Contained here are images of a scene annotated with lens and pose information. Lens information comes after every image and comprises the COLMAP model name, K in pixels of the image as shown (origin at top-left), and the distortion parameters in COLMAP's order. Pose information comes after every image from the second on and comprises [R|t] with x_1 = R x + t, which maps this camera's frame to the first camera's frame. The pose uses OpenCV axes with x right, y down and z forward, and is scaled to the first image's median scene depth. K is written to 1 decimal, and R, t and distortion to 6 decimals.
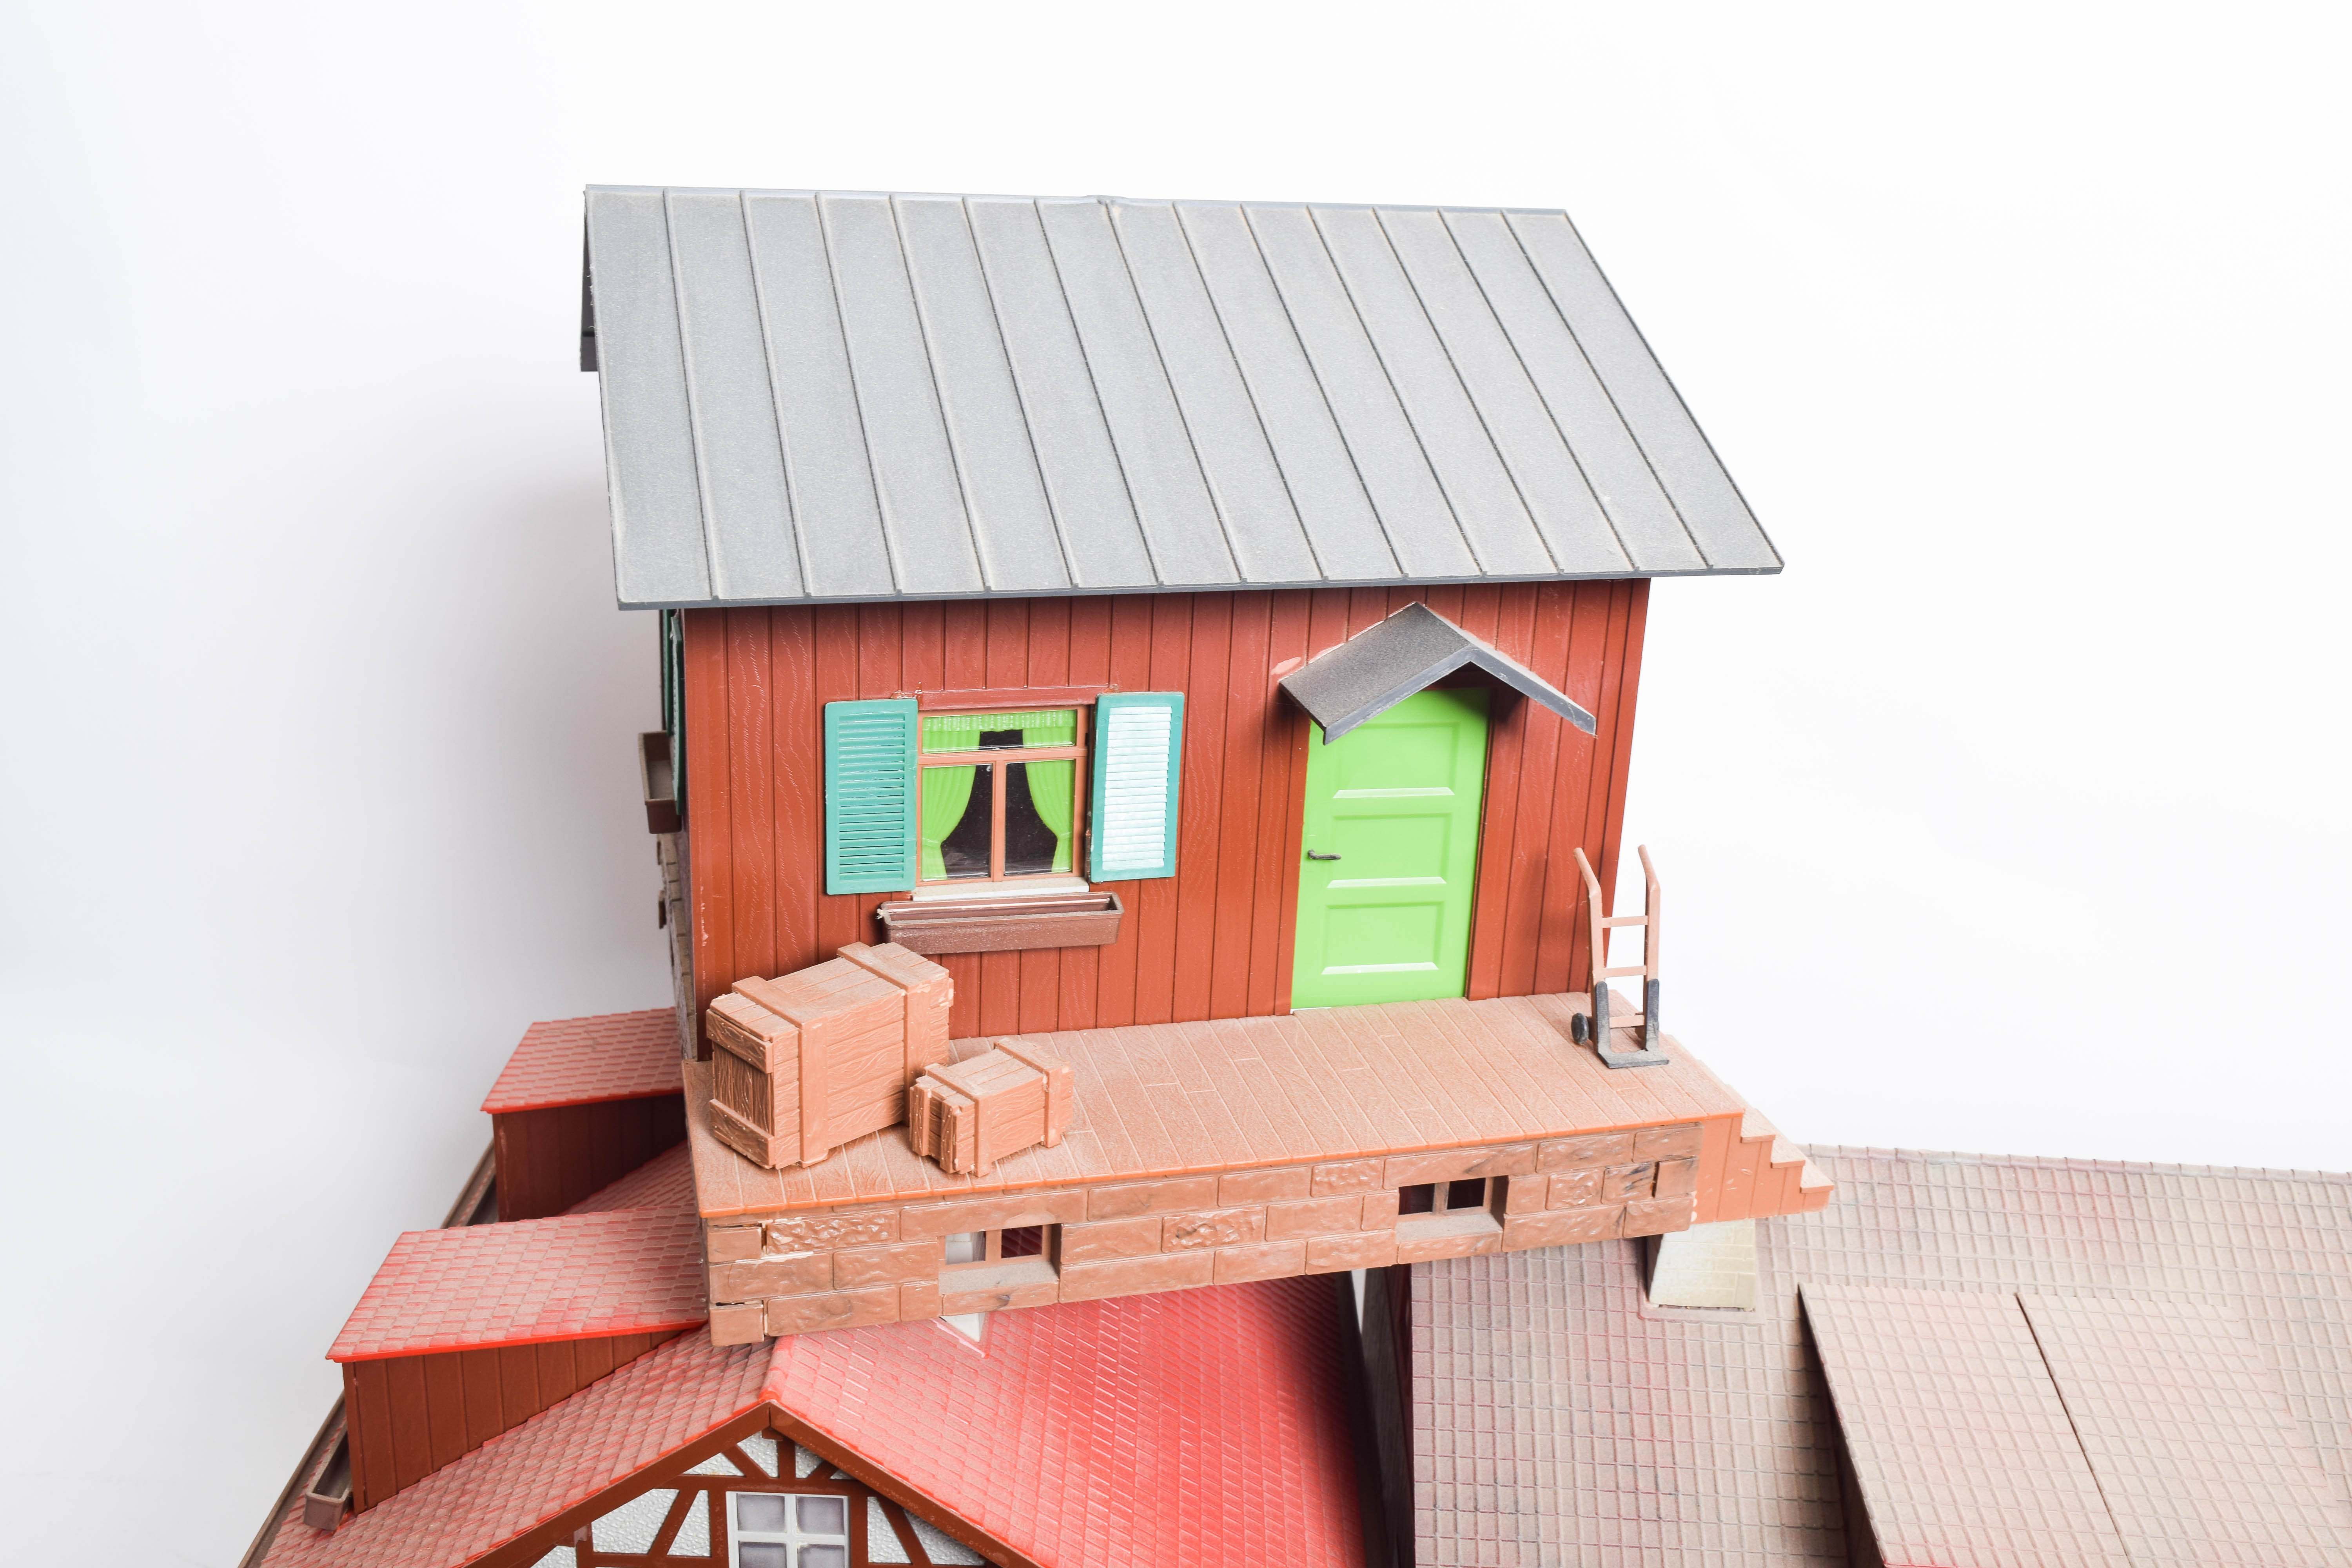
lens RADIAL K [[2623.3, 0, 1176.0], [0, 2623.3, 784.0], [0, 0, 1]] dist [-0.007368, -0.016516]
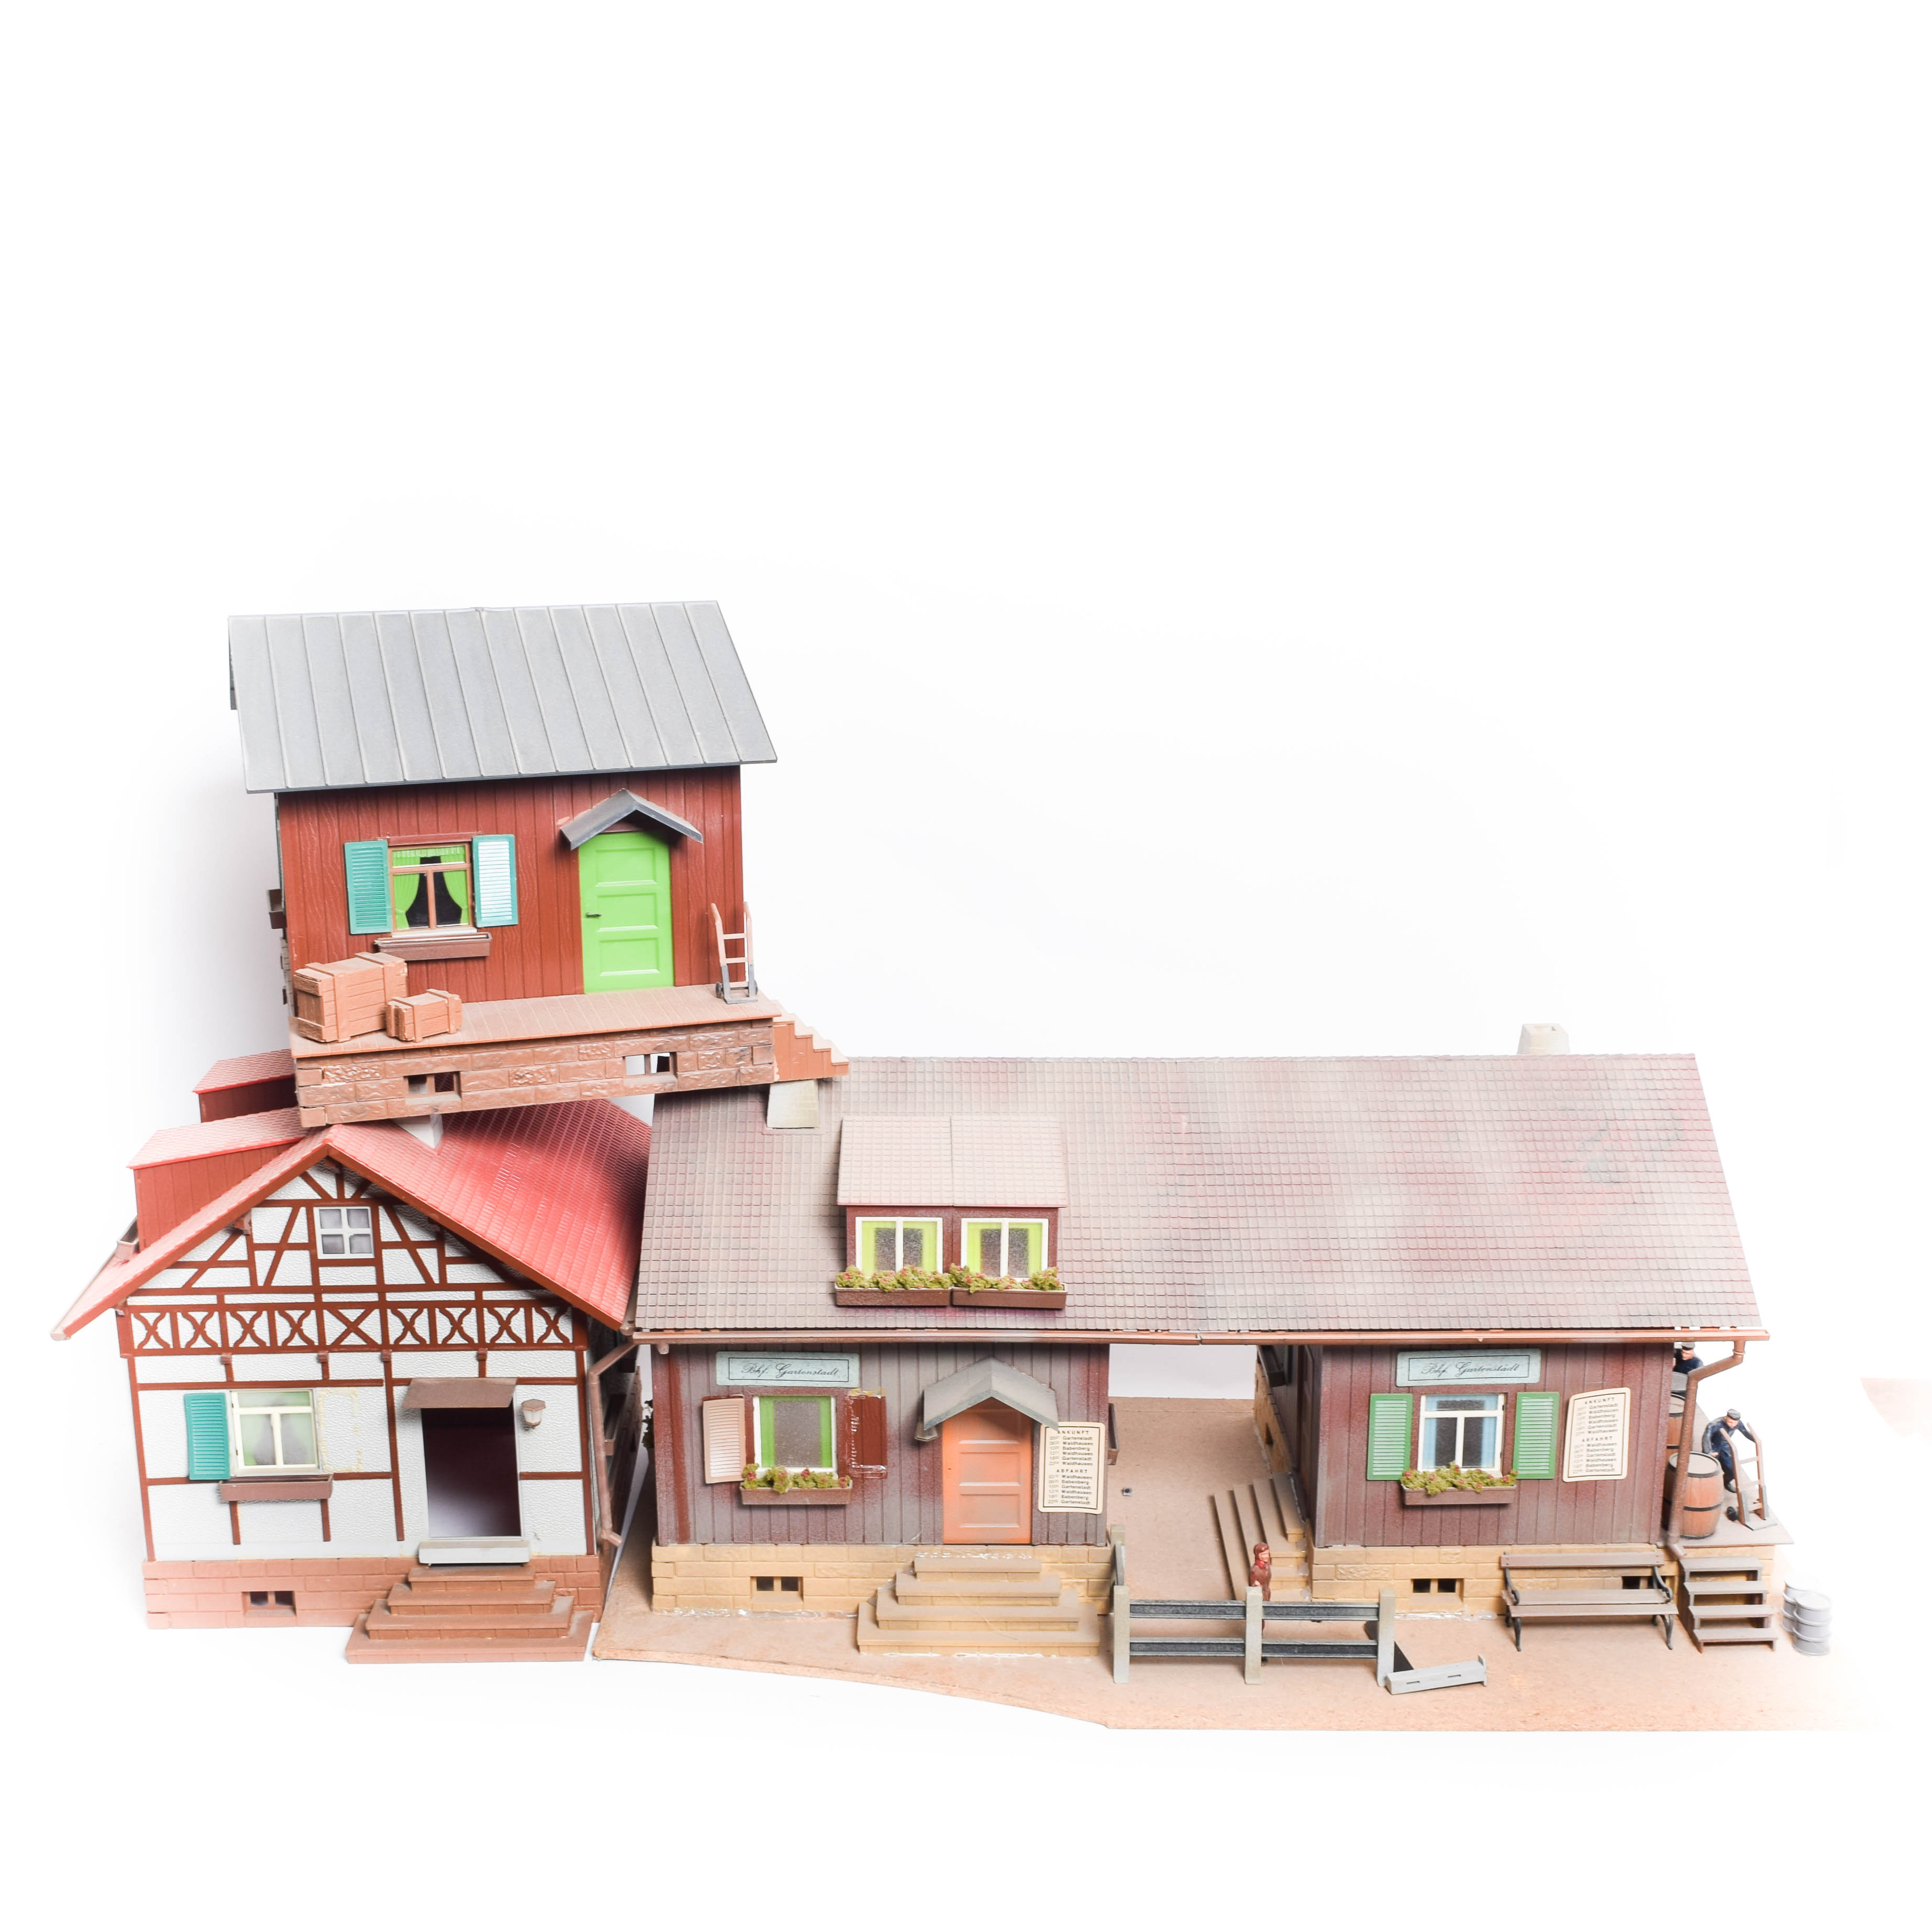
lens RADIAL K [[2717.8, 0, 966.0], [0, 2717.8, 966.0], [0, 0, 1]] dist [-0.064220, 0.026283]
pose [[0.997862, -0.052400, 0.039066, 0.279489], [0.054988, 0.996141, -0.068407, 0.244127], [-0.035331, 0.070408, 0.996892, -1.220402]]
